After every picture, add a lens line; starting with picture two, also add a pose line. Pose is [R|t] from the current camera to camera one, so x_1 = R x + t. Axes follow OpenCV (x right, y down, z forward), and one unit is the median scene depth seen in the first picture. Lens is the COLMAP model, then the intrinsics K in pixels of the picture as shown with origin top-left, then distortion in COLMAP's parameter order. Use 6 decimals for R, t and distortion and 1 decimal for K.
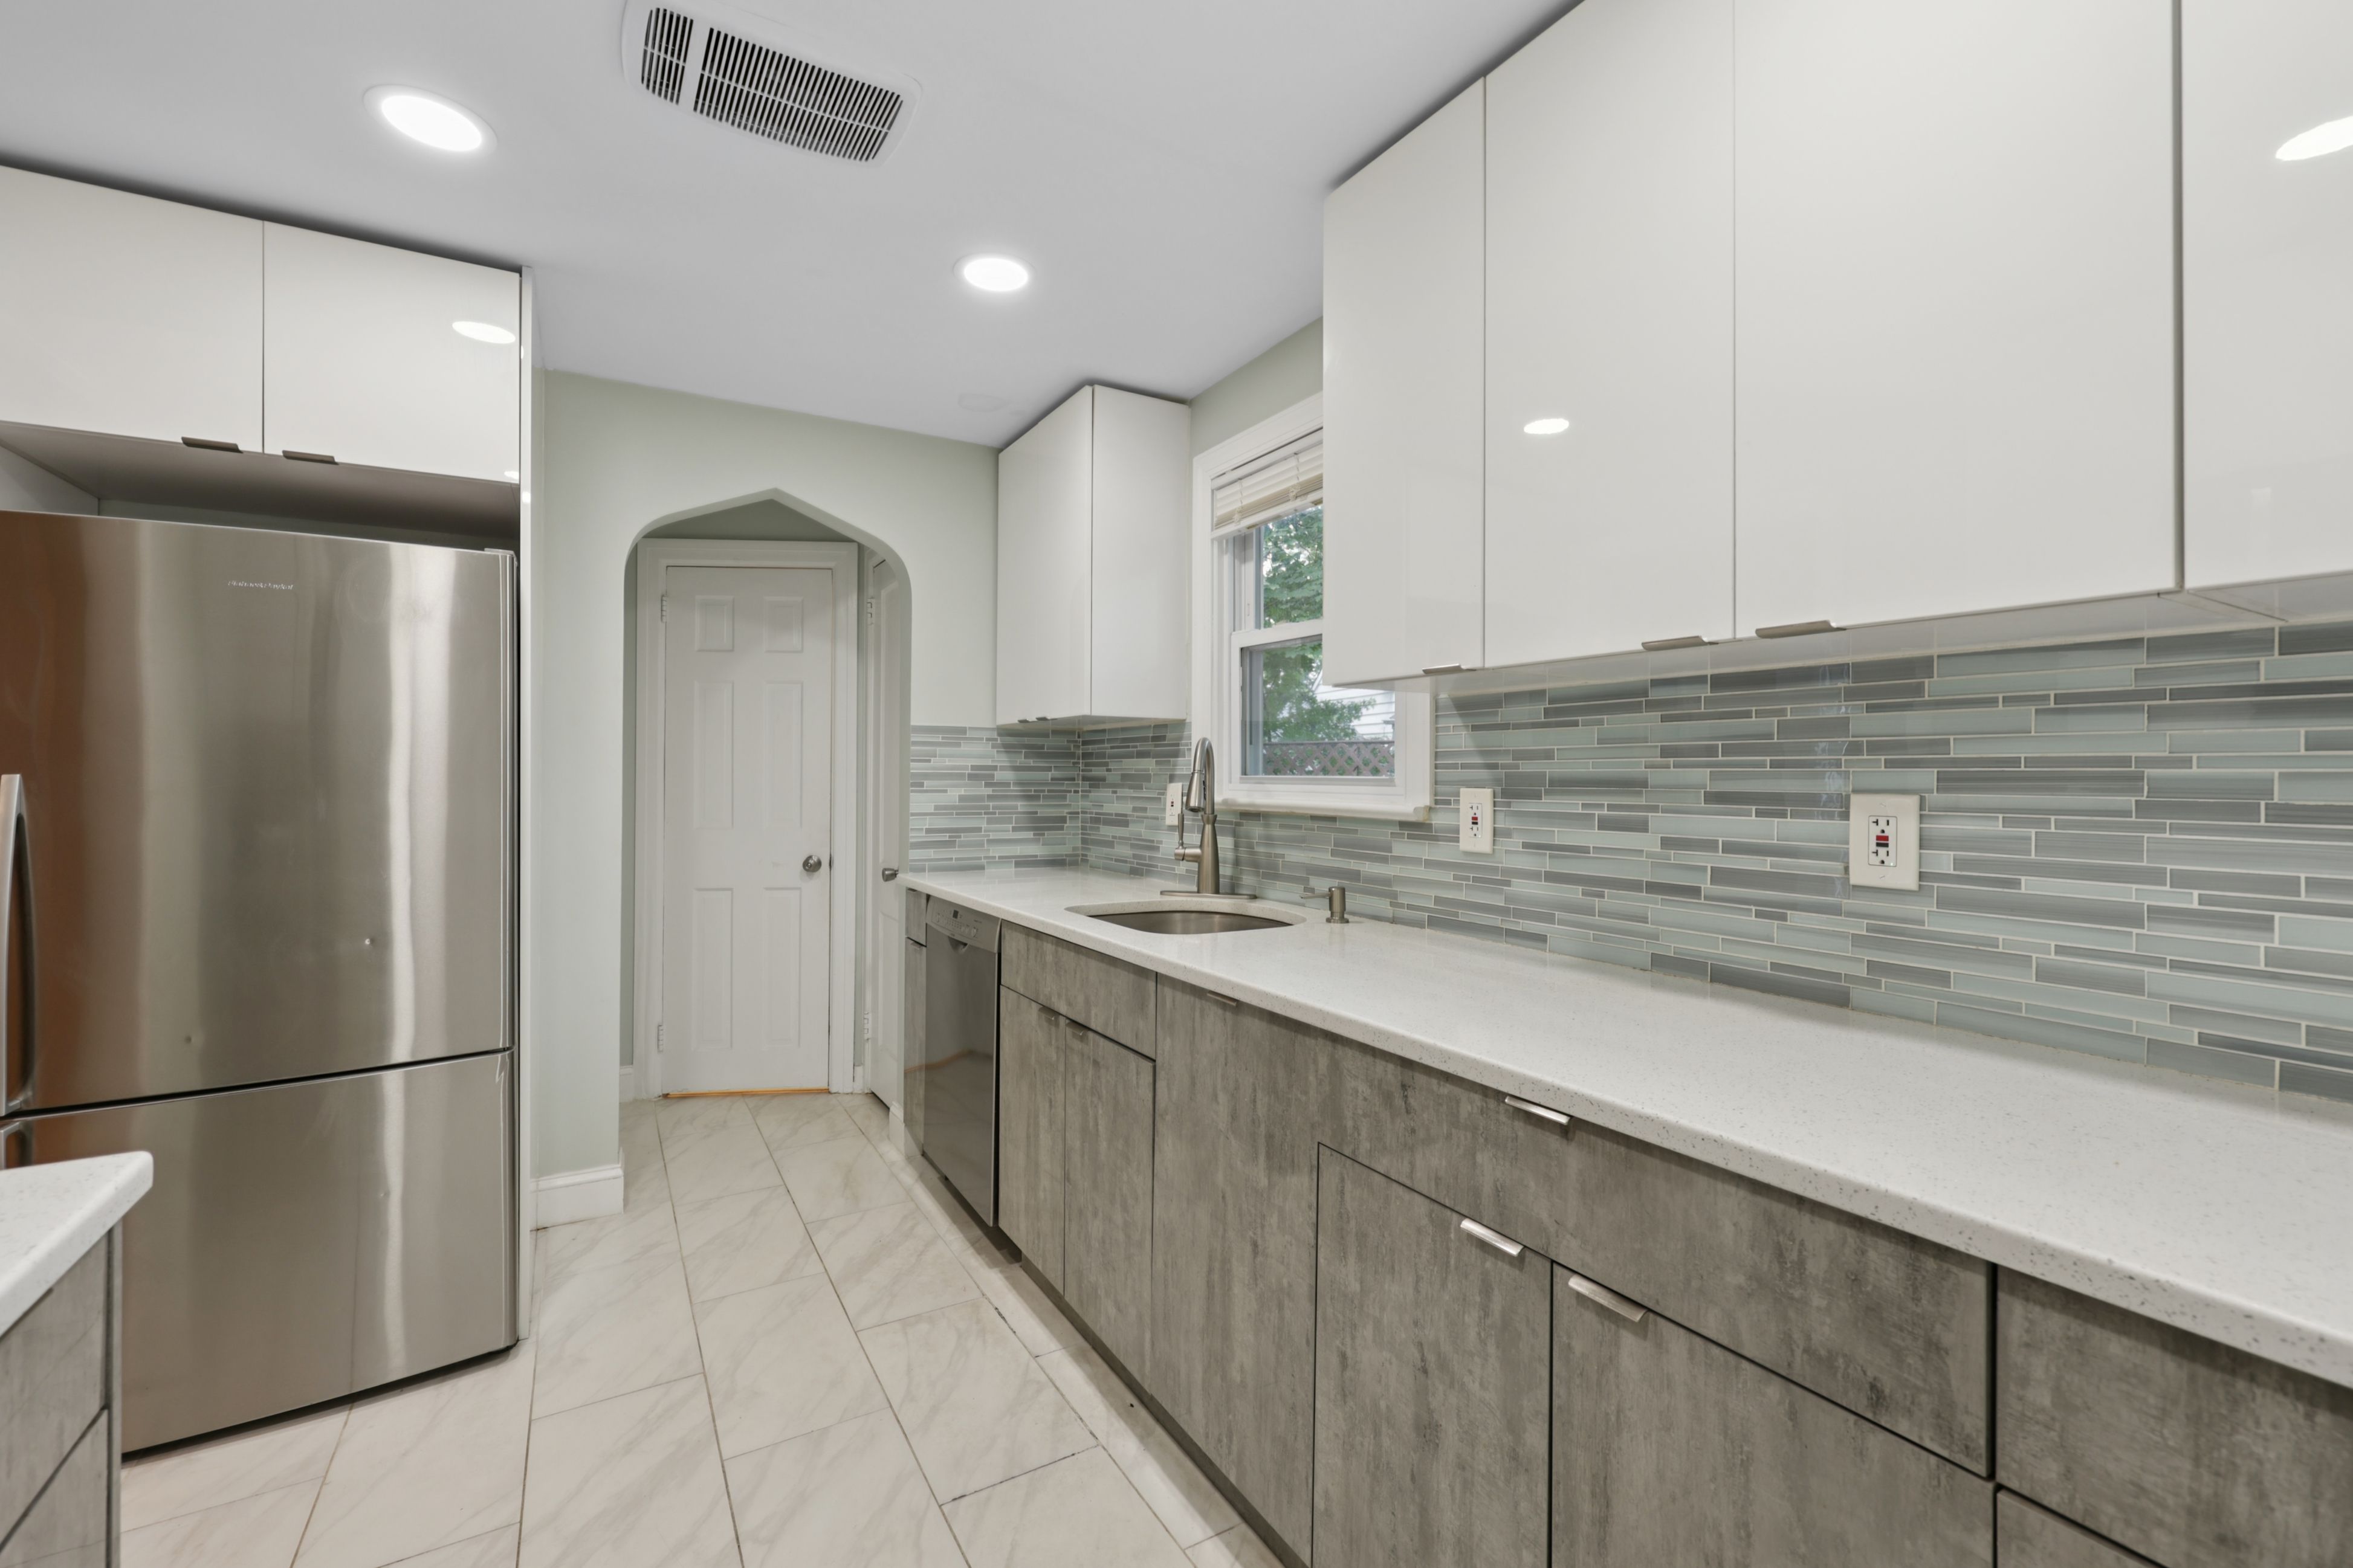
lens RADIAL K [[960.4, 0, 1155.8], [0, 960.4, 769.3], [0, 0, 1]] dist [0.002252, 0.001593]
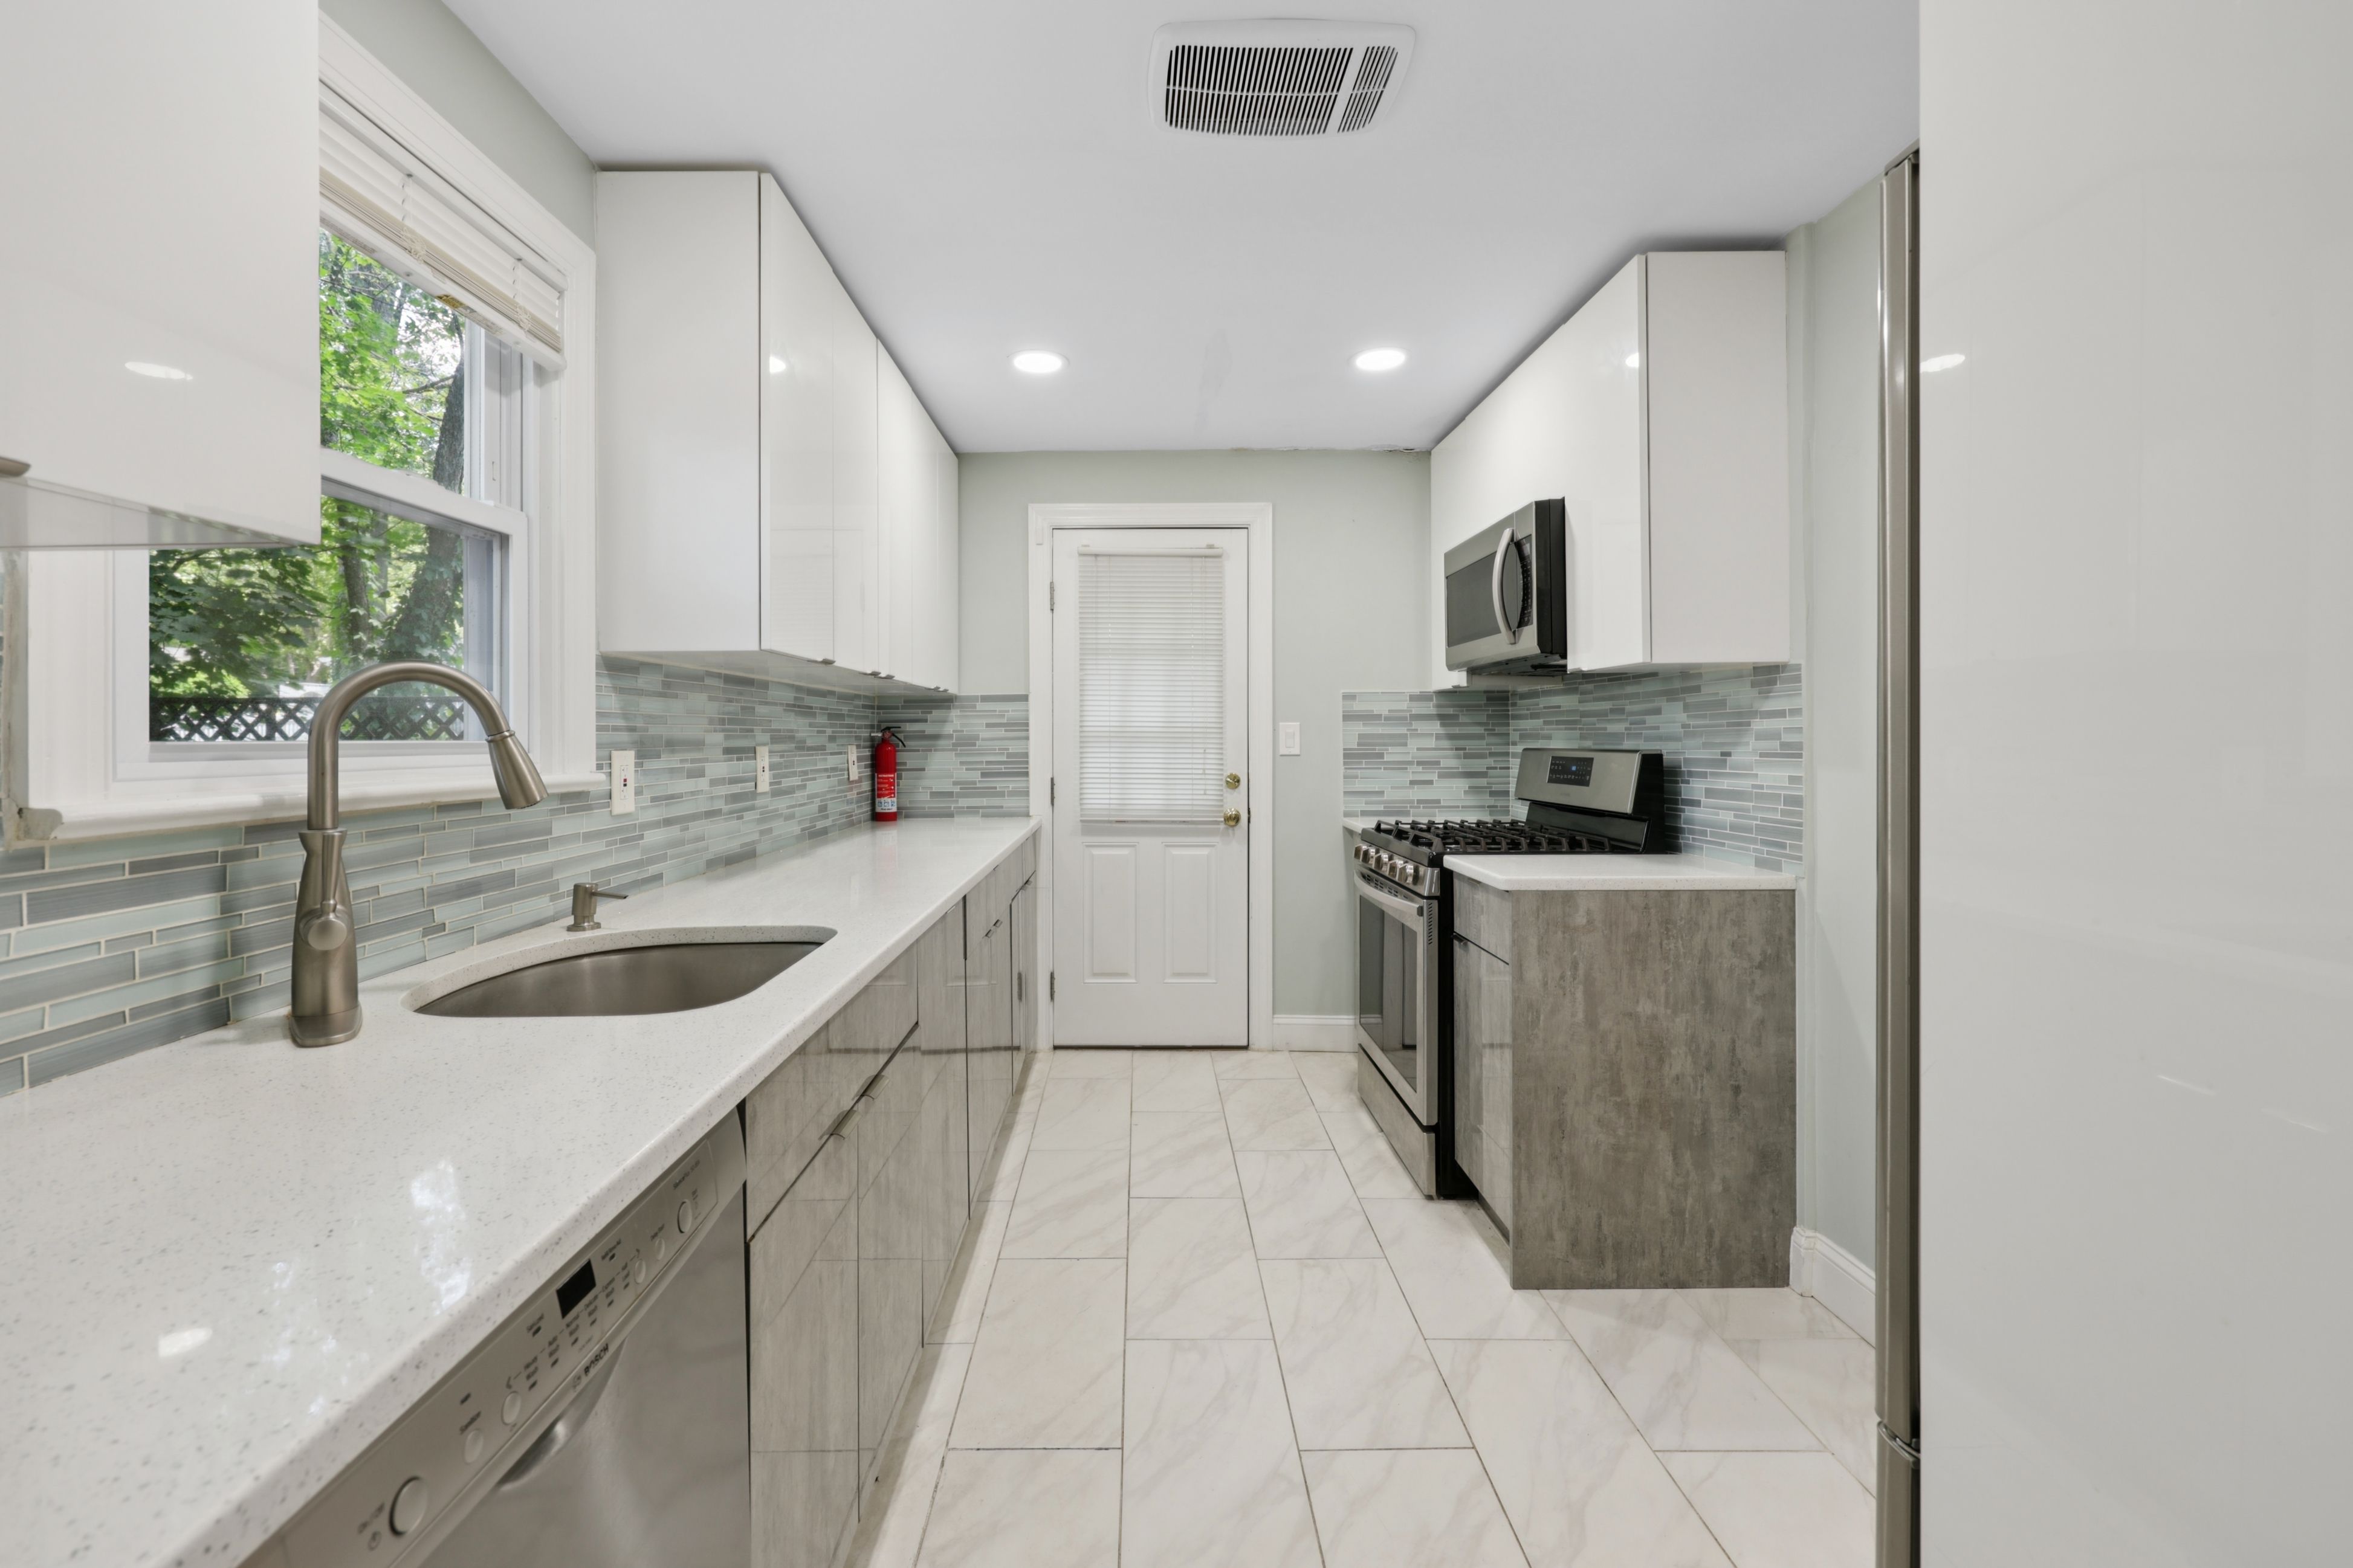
lens RADIAL K [[960.4, 0, 1135.2], [0, 960.4, 724.7], [0, 0, 1]] dist [0.002252, 0.001593]
pose [[-0.855964, 0.003531, 0.517023, -0.593657], [-0.004208, 0.999896, -0.013795, 0.004076], [-0.517018, -0.013984, -0.855861, 1.452570]]
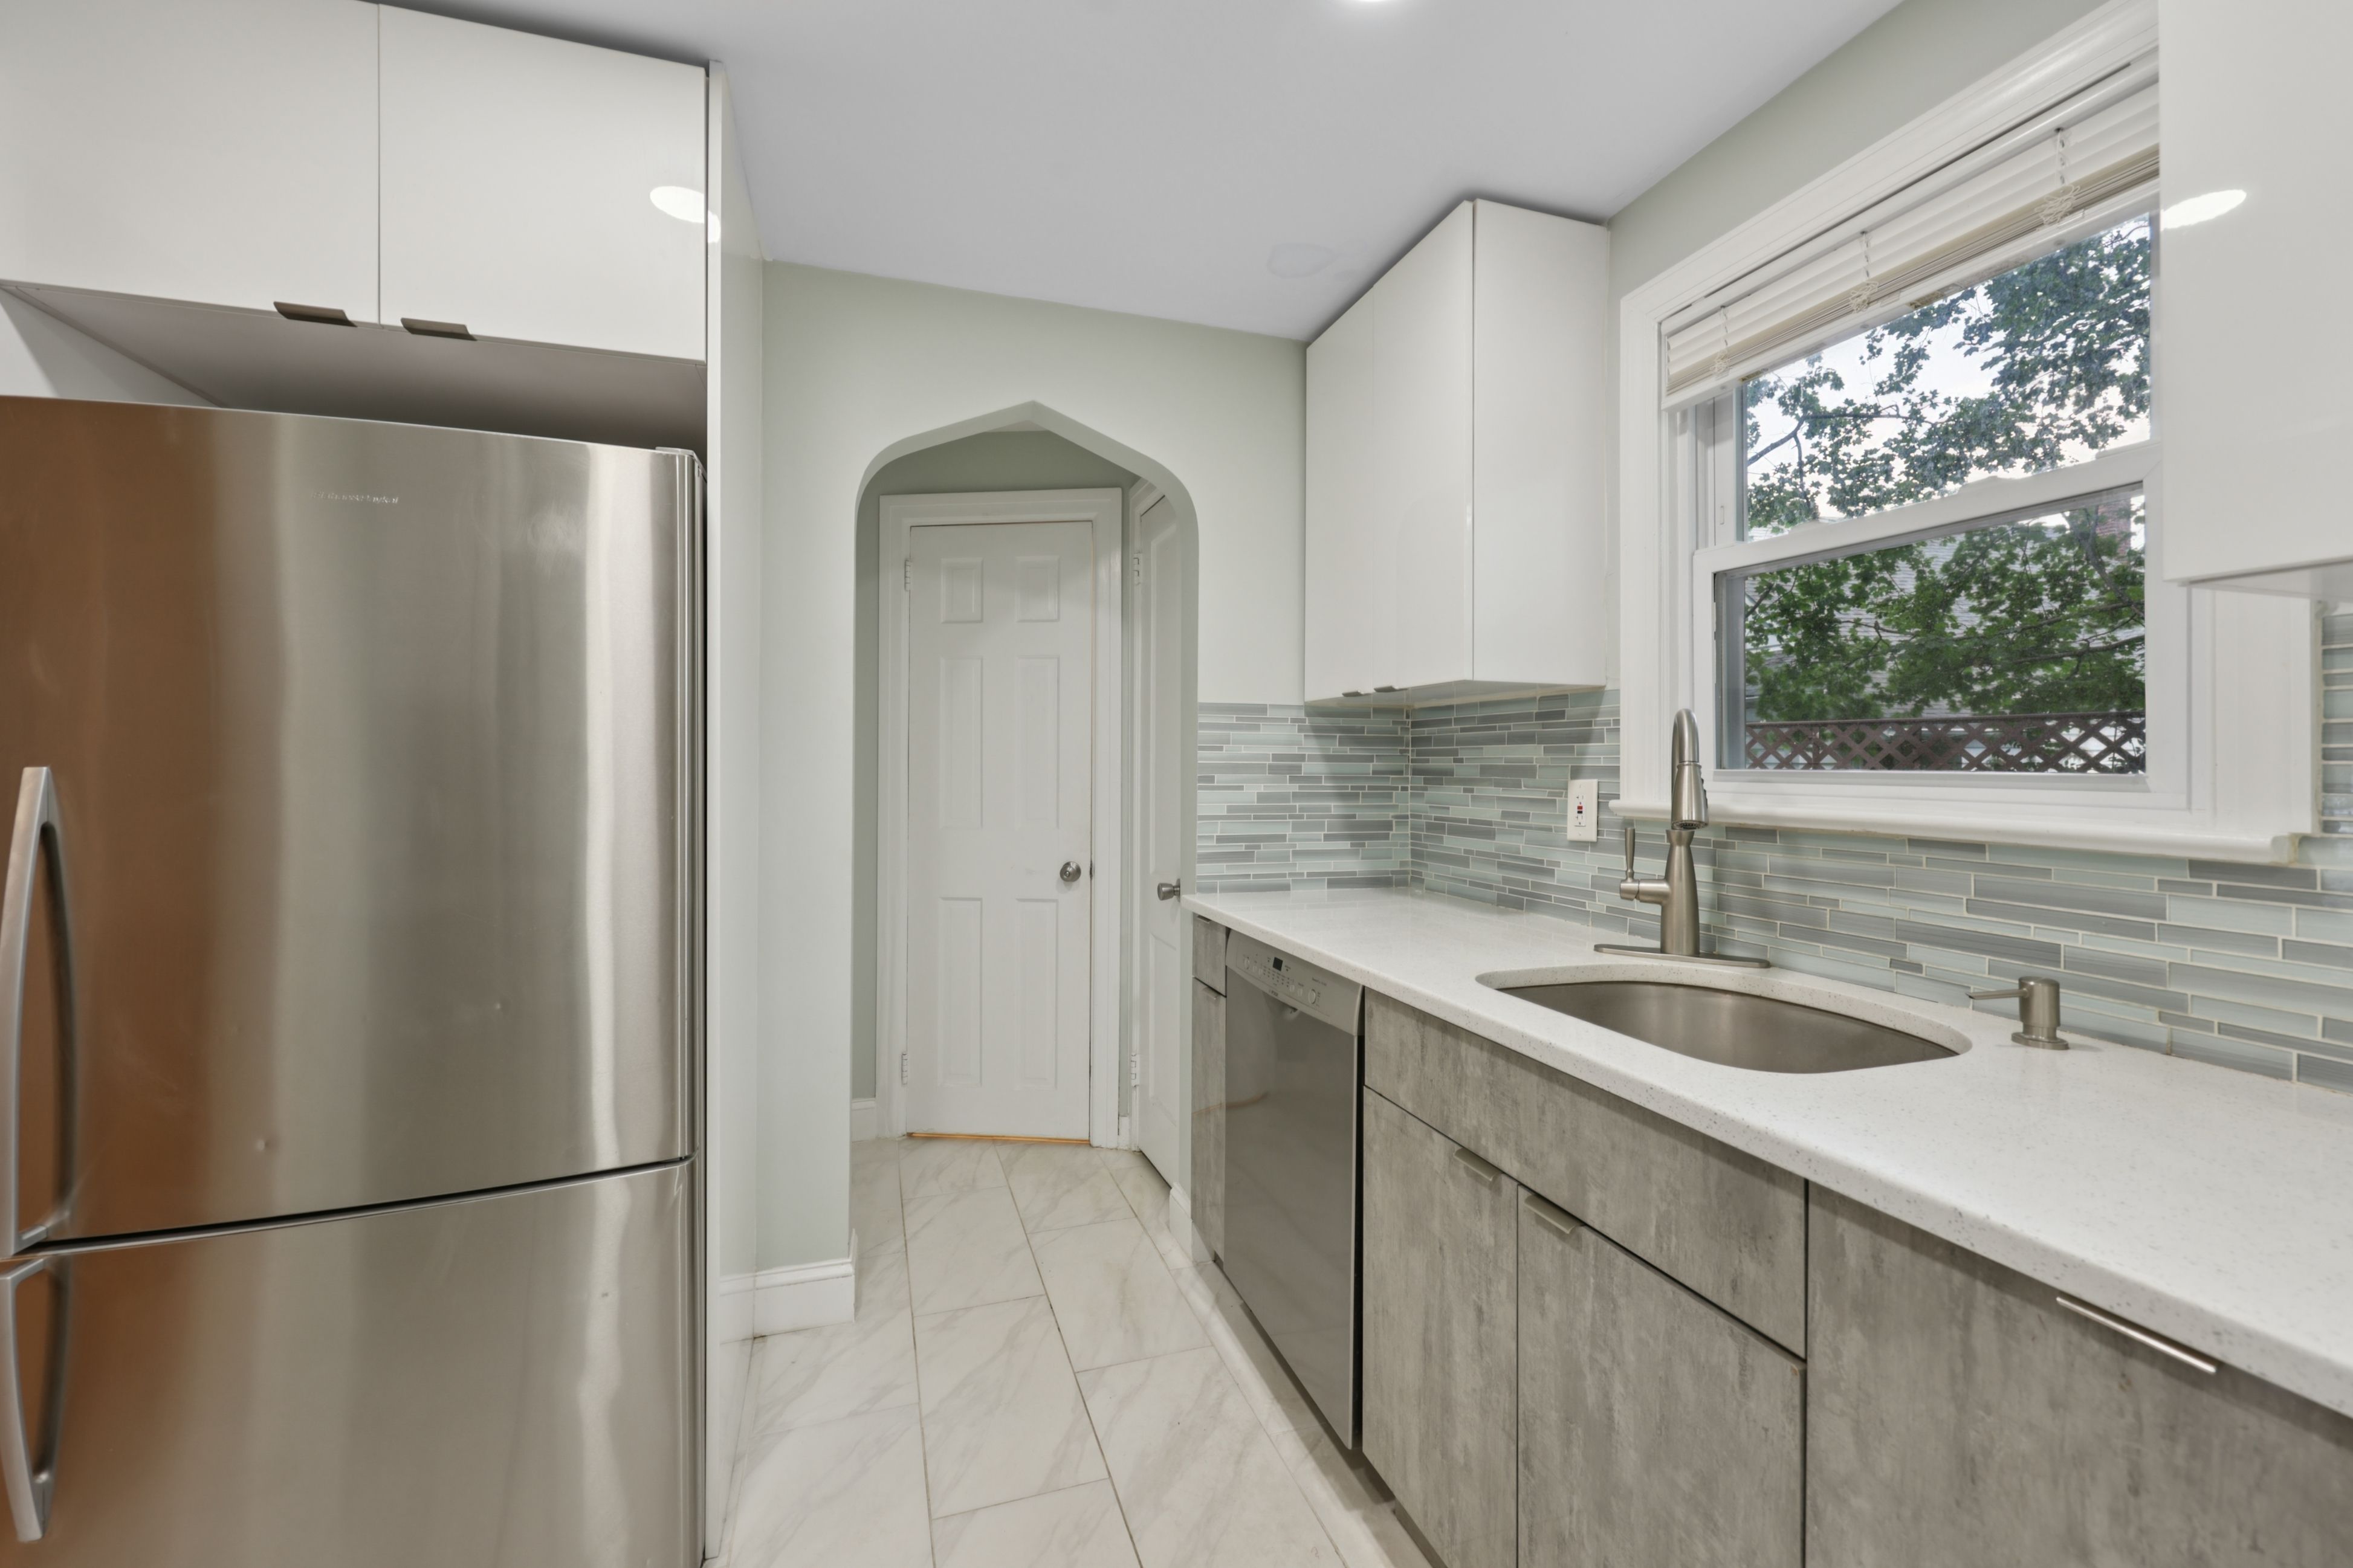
lens RADIAL K [[960.4, 0, 1183.7], [0, 960.4, 765.6], [0, 0, 1]] dist [0.002252, 0.001593]
pose [[0.978857, 0.001671, -0.204537, -0.171239], [-0.000221, 0.999975, 0.007114, -0.000590], [0.204544, -0.006918, 0.978833, 0.381503]]
